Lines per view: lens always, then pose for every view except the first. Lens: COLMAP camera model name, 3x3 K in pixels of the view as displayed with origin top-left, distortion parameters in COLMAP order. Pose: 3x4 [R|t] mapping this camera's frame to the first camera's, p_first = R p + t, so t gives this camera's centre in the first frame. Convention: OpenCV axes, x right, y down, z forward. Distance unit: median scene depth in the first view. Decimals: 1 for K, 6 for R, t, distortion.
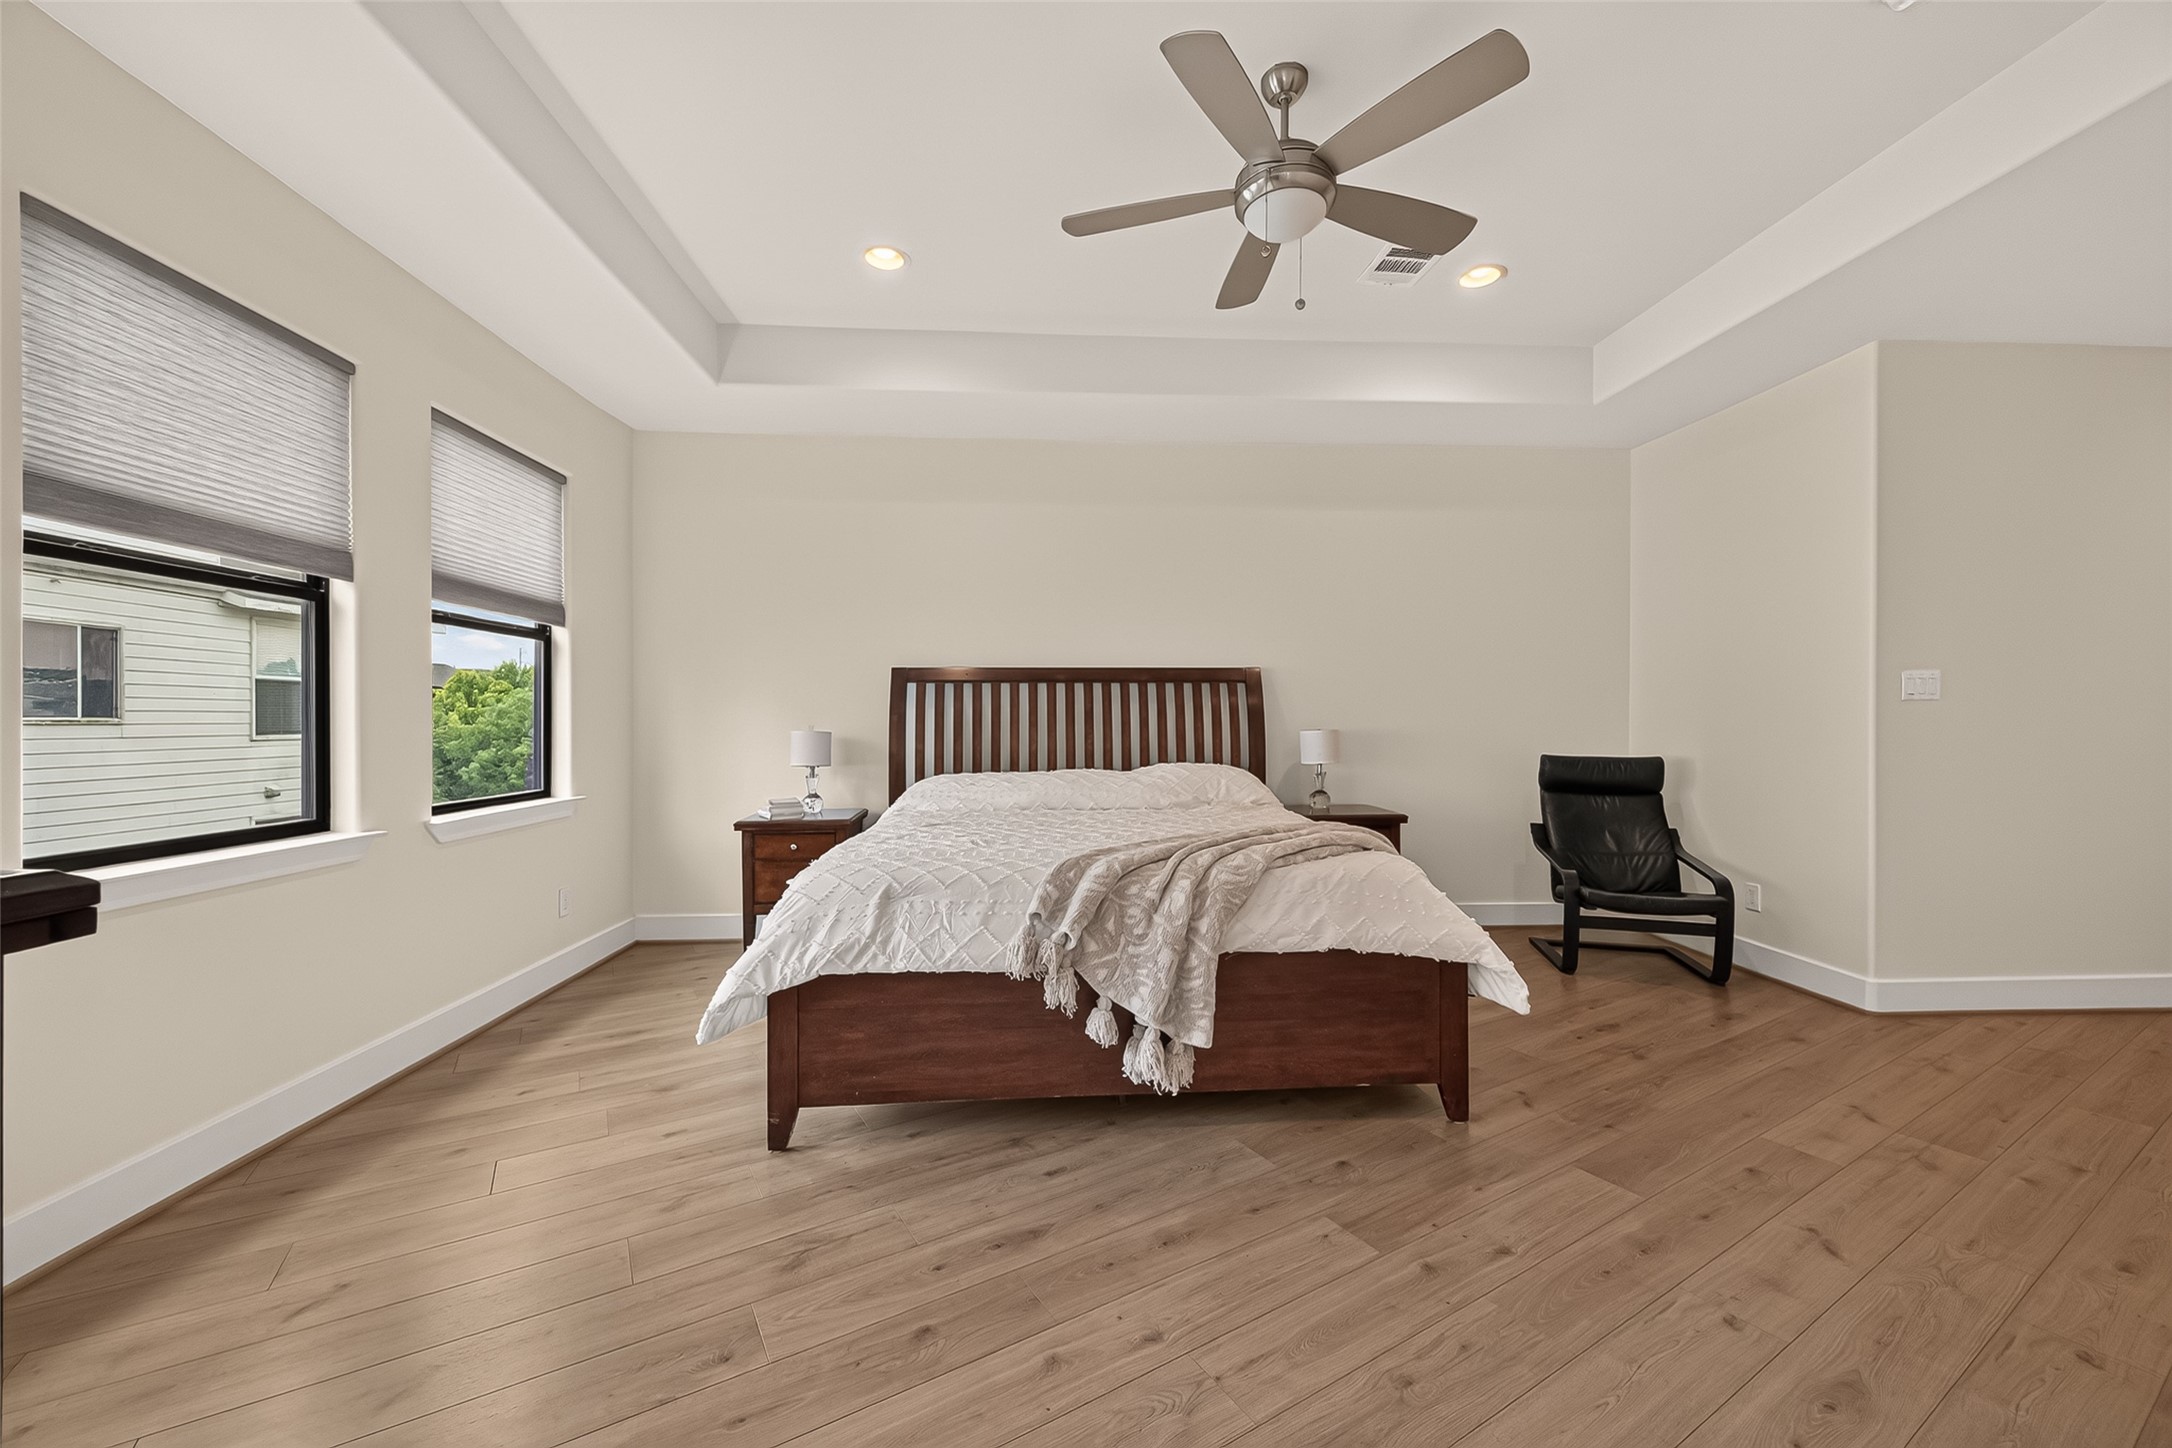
lens RADIAL K [[845.9, 0, 1086.0], [0, 845.9, 724.0], [0, 0, 1]] dist [0.001581, 0.000091]
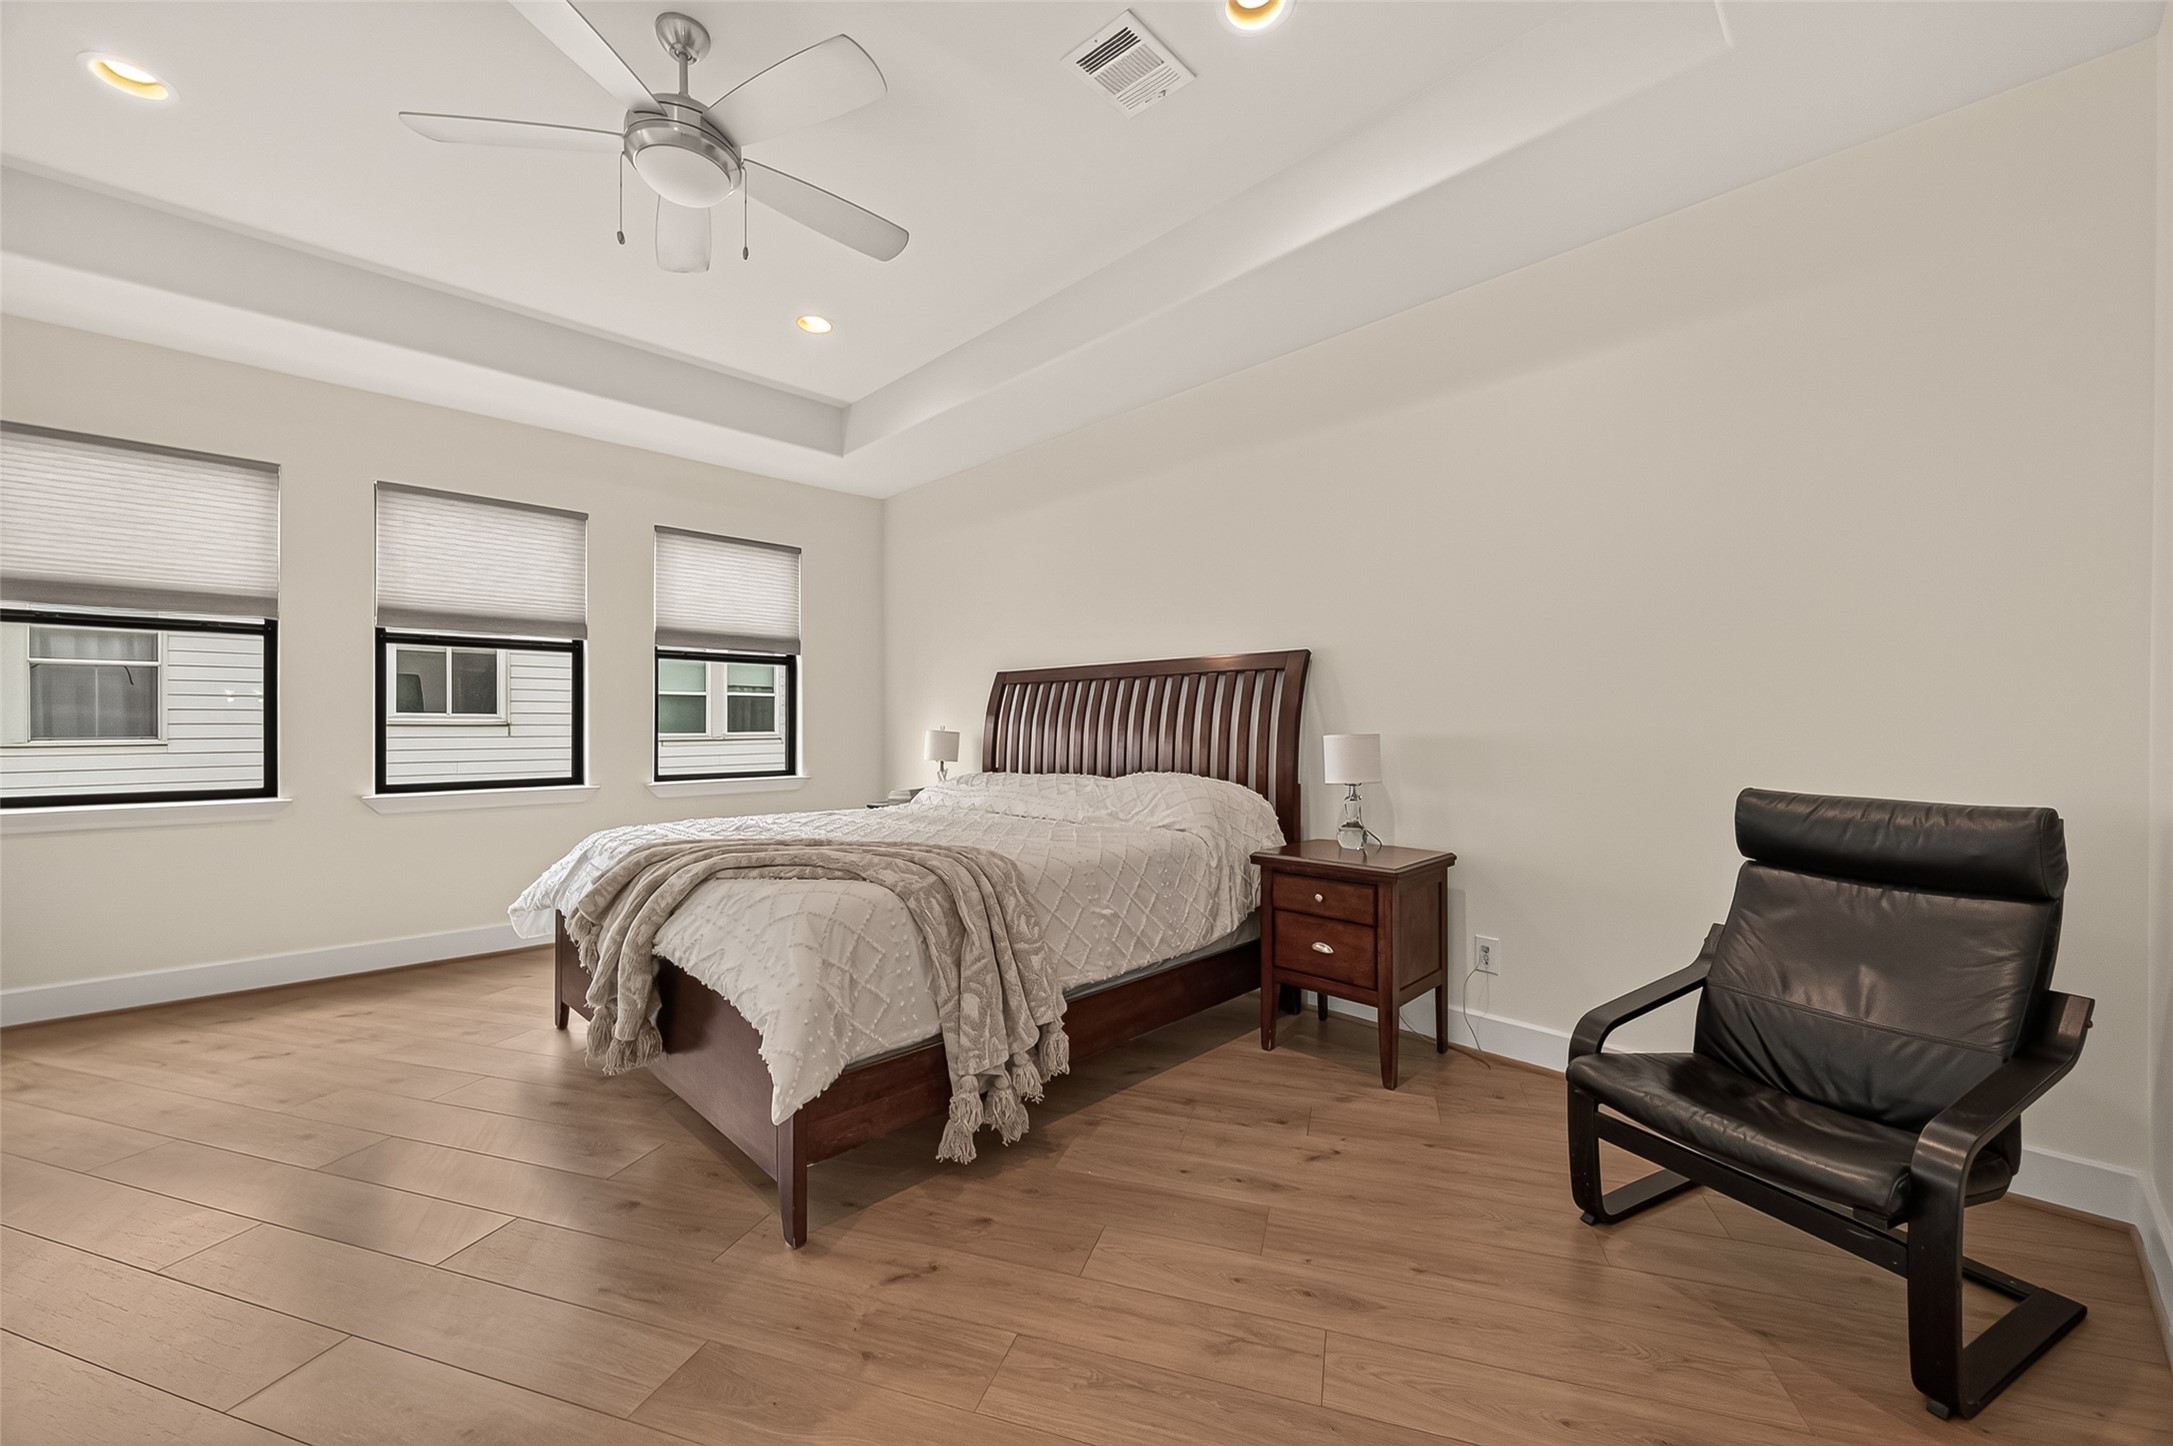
lens RADIAL K [[846.3, 0, 1086.5], [0, 846.3, 723.0], [0, 0, 1]] dist [0.001581, 0.000091]
pose [[0.656891, -0.000460, -0.753986, 0.894755], [-0.002904, 0.999991, -0.003139, 0.001685], [0.753980, 0.004251, 0.656884, 0.524283]]
